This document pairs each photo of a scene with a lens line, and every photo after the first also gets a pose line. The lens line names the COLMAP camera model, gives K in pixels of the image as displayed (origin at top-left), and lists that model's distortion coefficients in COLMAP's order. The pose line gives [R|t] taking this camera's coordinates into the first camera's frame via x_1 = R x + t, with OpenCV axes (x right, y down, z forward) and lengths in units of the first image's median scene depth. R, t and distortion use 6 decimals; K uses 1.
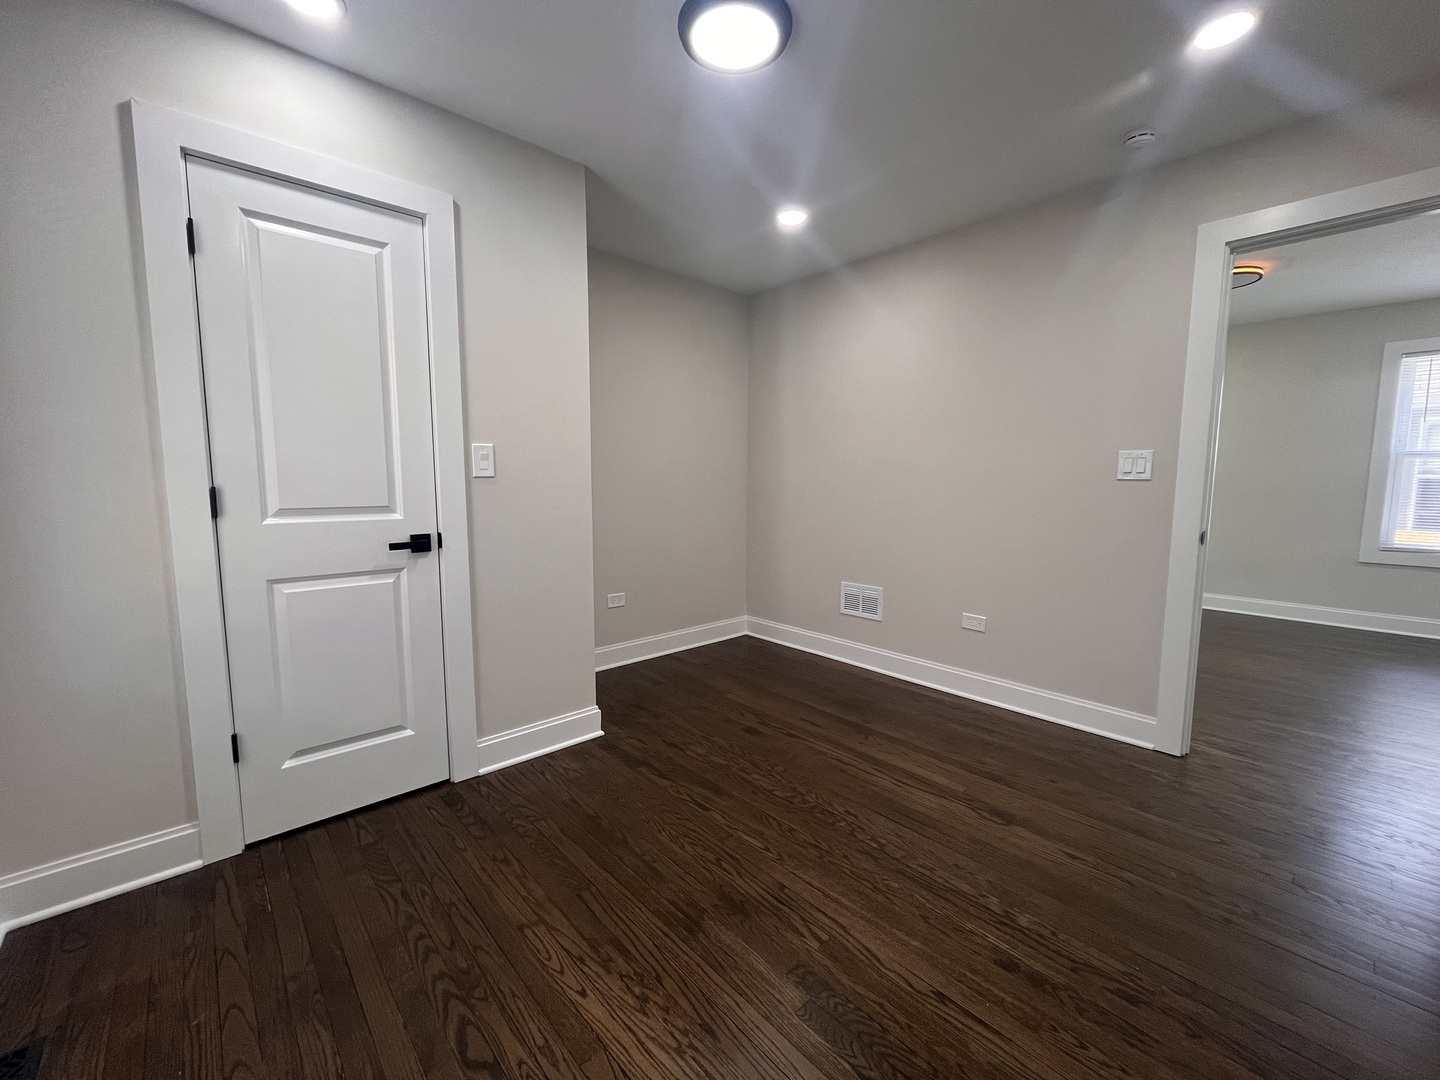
lens RADIAL K [[576.8, 0, 709.9], [0, 576.8, 544.5], [0, 0, 1]] dist [-0.000647, -0.000385]
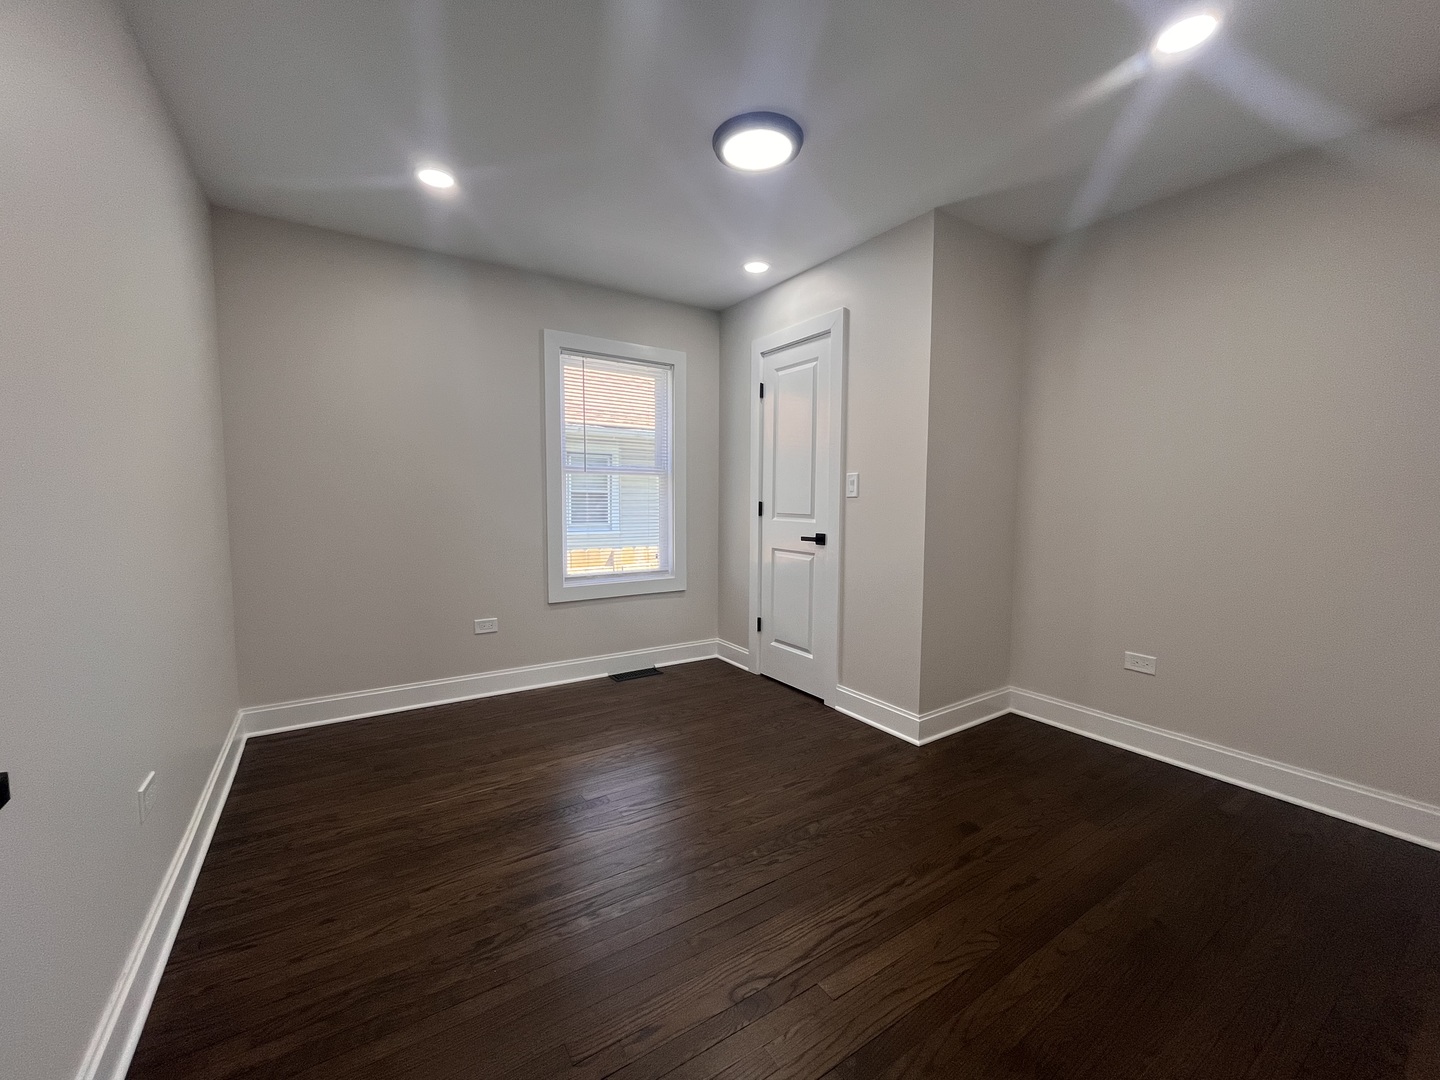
lens RADIAL K [[579.3, 0, 726.6], [0, 579.3, 543.9], [0, 0, 1]] dist [0.000351, -0.000005]
pose [[-0.138808, 0.079508, -0.987122, 1.108404], [-0.113824, 0.988885, 0.095656, -0.112995], [0.983756, 0.125636, -0.128215, 0.971561]]
